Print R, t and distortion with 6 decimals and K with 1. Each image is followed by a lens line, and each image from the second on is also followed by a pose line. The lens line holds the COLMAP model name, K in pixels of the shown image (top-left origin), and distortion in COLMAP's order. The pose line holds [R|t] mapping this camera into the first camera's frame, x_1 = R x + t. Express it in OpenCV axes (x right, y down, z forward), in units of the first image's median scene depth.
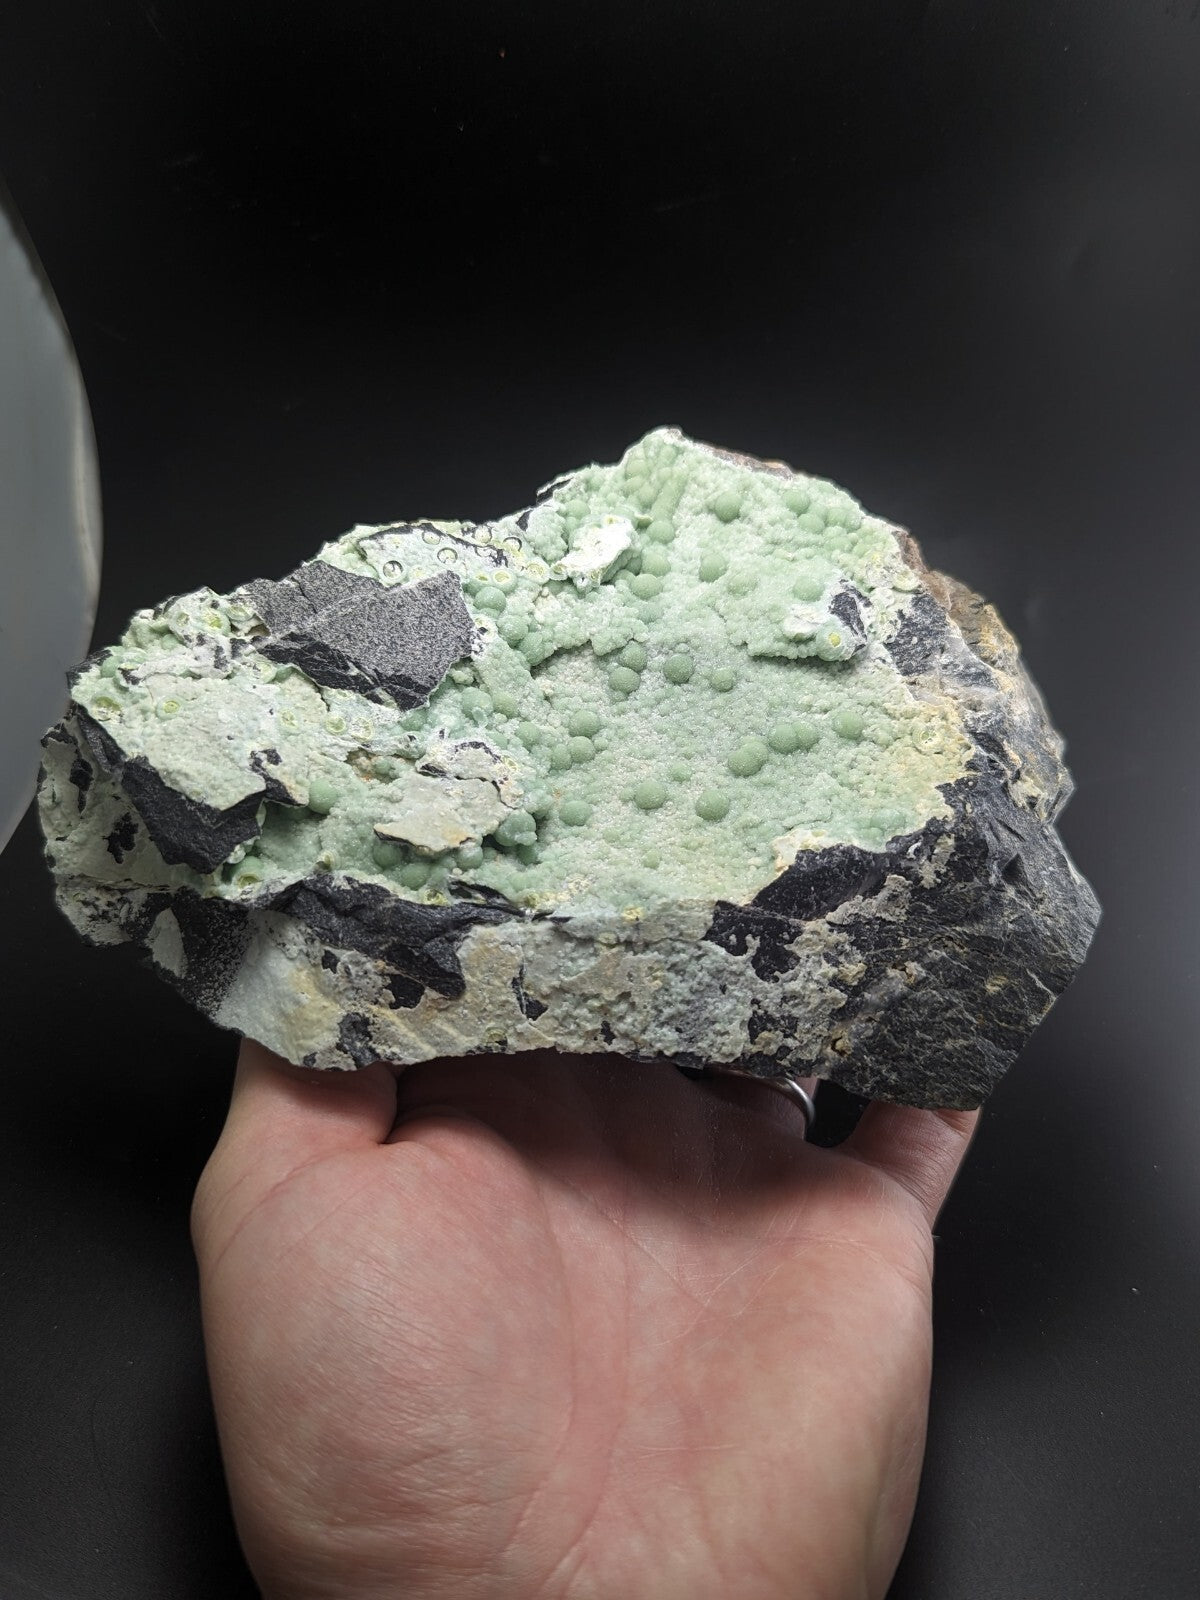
lens RADIAL K [[1355.3, 0, 621.1], [0, 1355.3, 806.6], [0, 0, 1]] dist [0.037667, -0.025002]
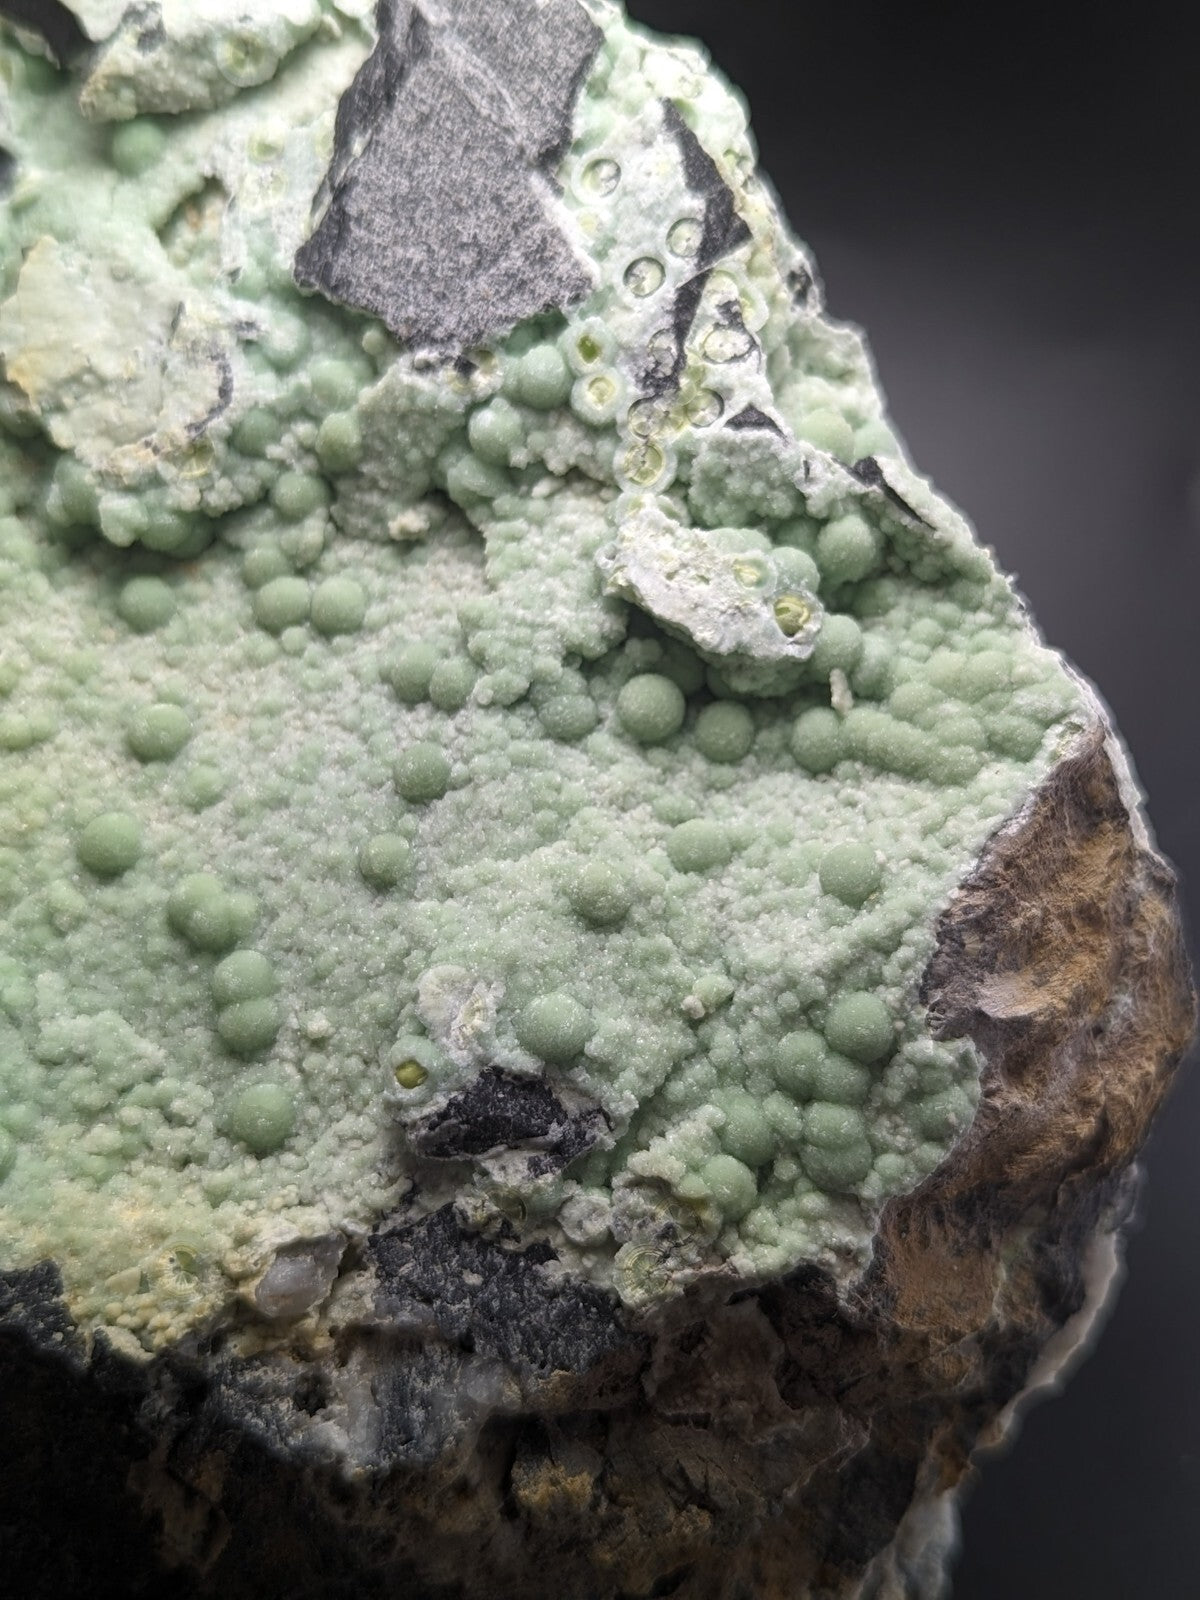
lens RADIAL K [[2398.5, 0, 643.3], [0, 2398.5, 779.3], [0, 0, 1]] dist [-0.008828, 0.000000]
pose [[-0.008788, 0.962411, -0.271454, 0.290886], [-0.789237, 0.160017, 0.592874, -0.705556], [0.614026, 0.219451, 0.758164, 0.432888]]
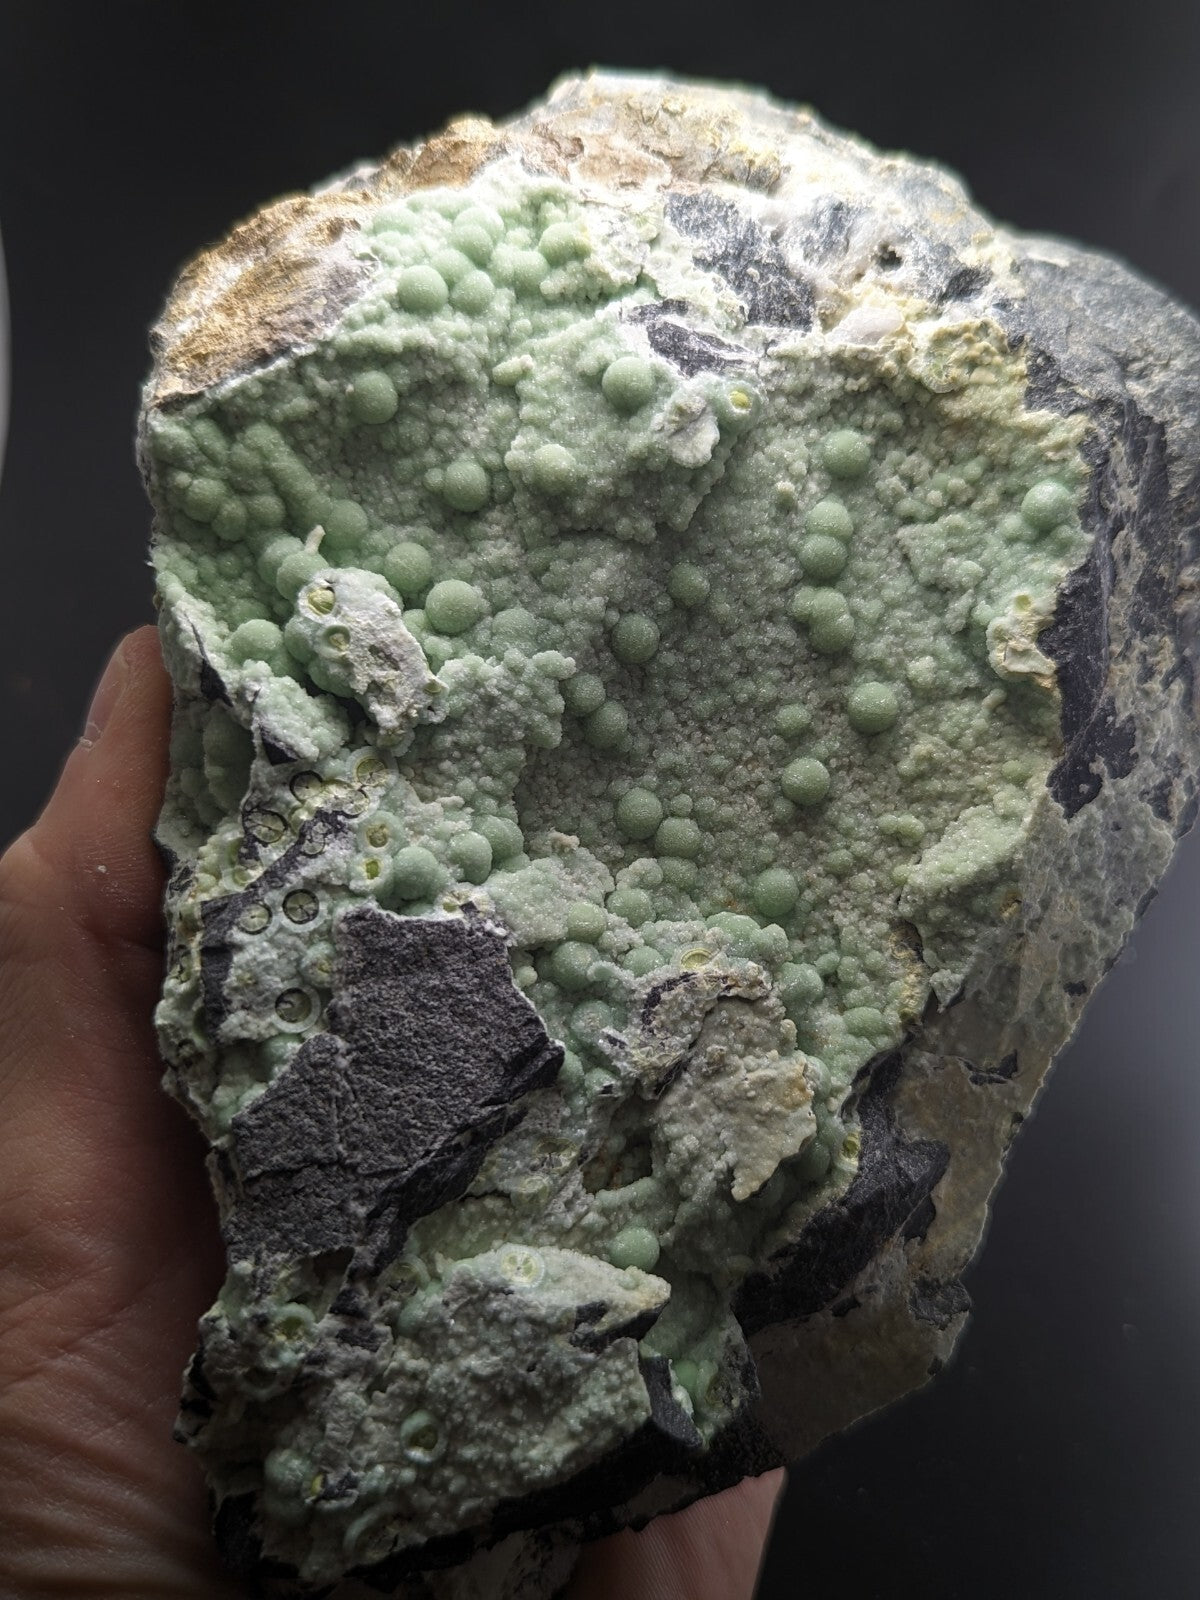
lens RADIAL K [[1811.7, 0, 632.0], [0, 1811.7, 815.1], [0, 0, 1]] dist [-0.019415, 0.000000]
pose [[0.427404, -0.900491, 0.080266, -0.102567], [0.705439, 0.387712, 0.593325, -0.595034], [-0.565404, -0.196966, 0.800951, 0.346605]]
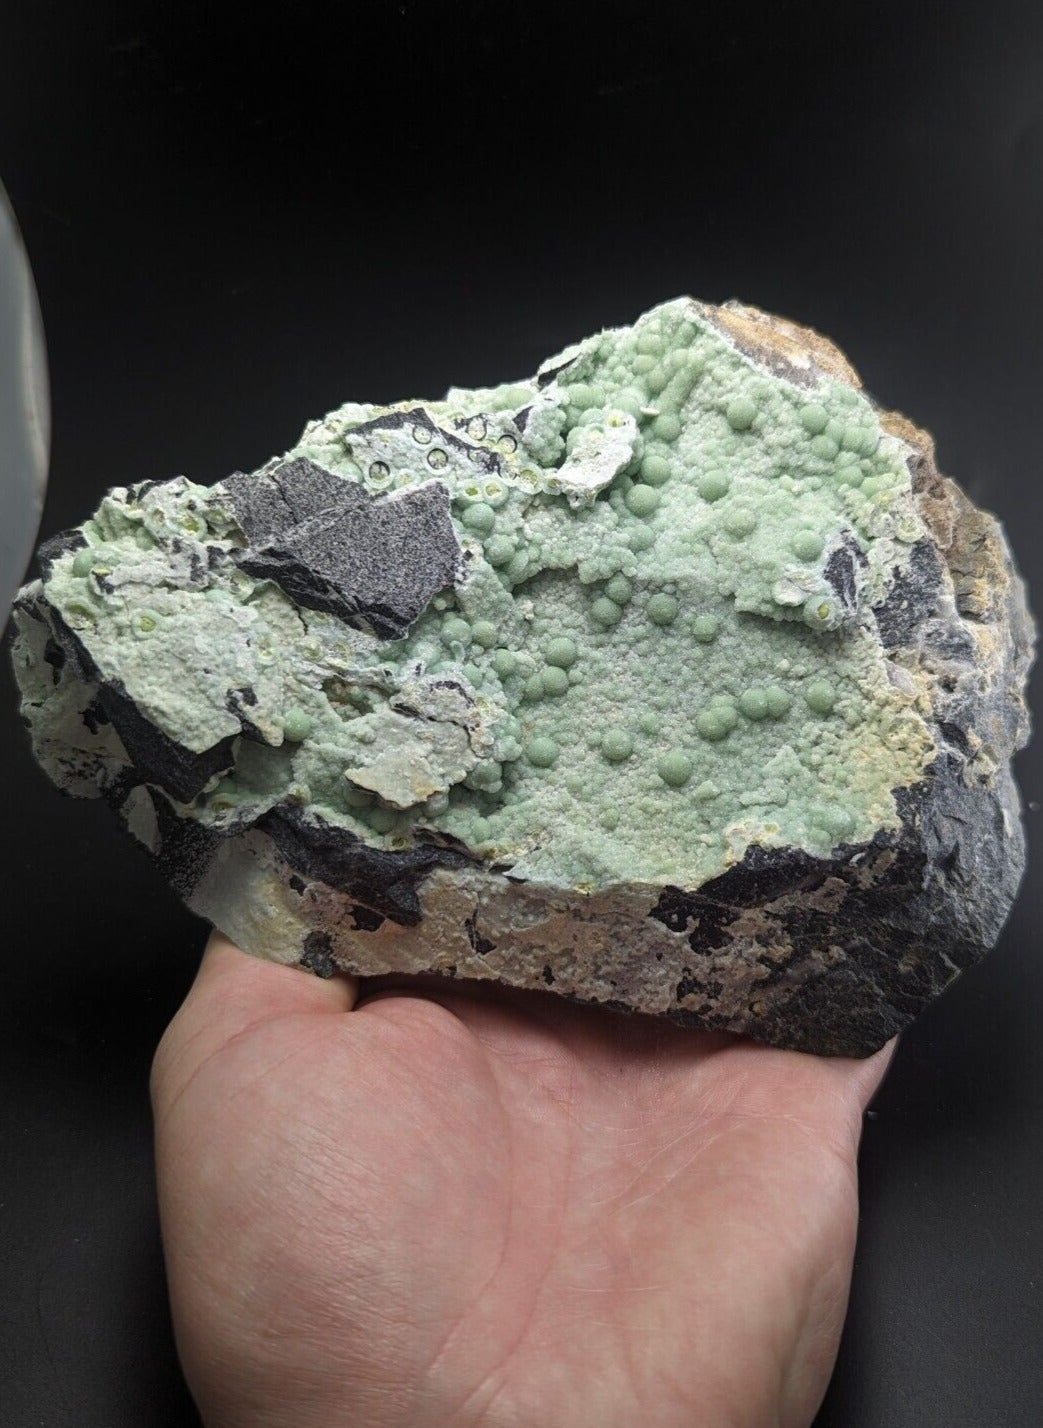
lens RADIAL K [[1354.0, 0, 591.7], [0, 1354.0, 694.4], [0, 0, 1]] dist [0.033504, 0.000000]
pose [[0.992510, 0.116070, 0.038095, -0.041367], [-0.121924, 0.921725, 0.368182, -0.425618], [0.007622, -0.370069, 0.928973, 0.065845]]
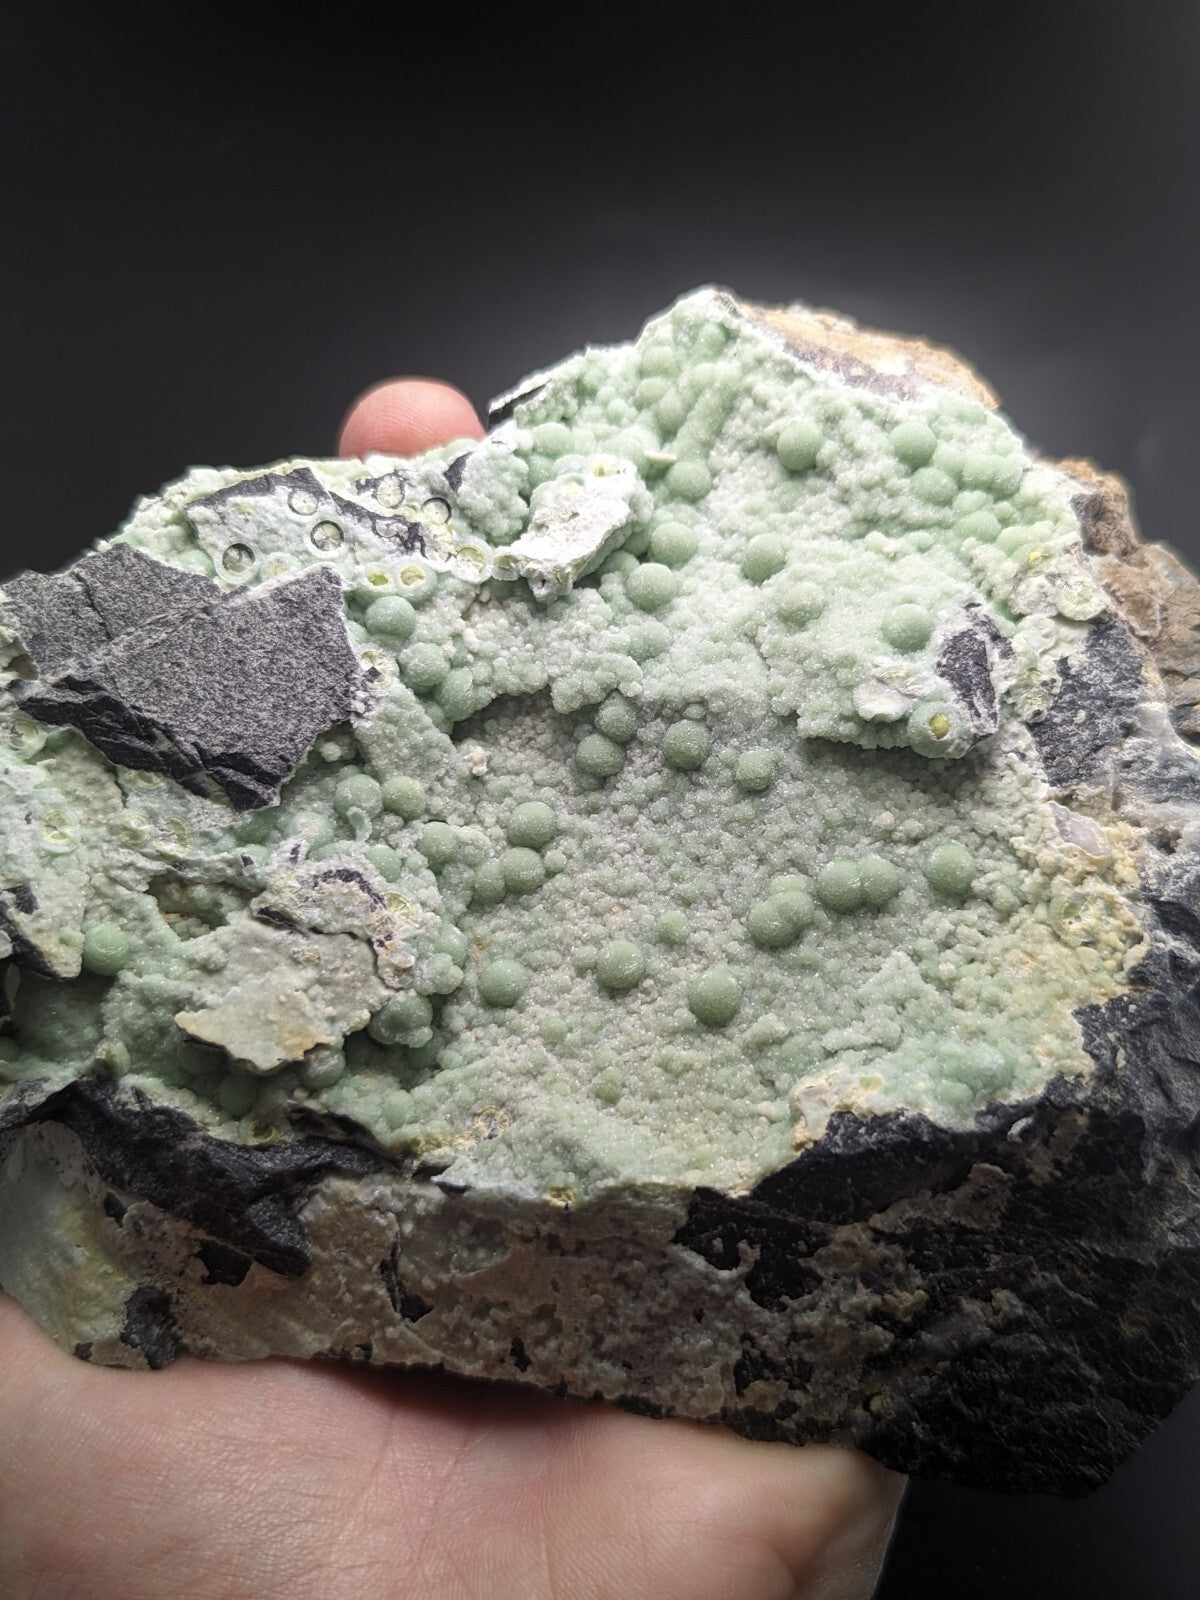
lens RADIAL K [[1811.7, 0, 633.2], [0, 1811.7, 791.3], [0, 0, 1]] dist [-0.019415, 0.000000]
pose [[0.993347, 0.061937, -0.097080, 0.105865], [-0.040580, 0.977234, 0.208249, -0.267710], [0.107768, -0.202924, 0.973246, 0.203098]]
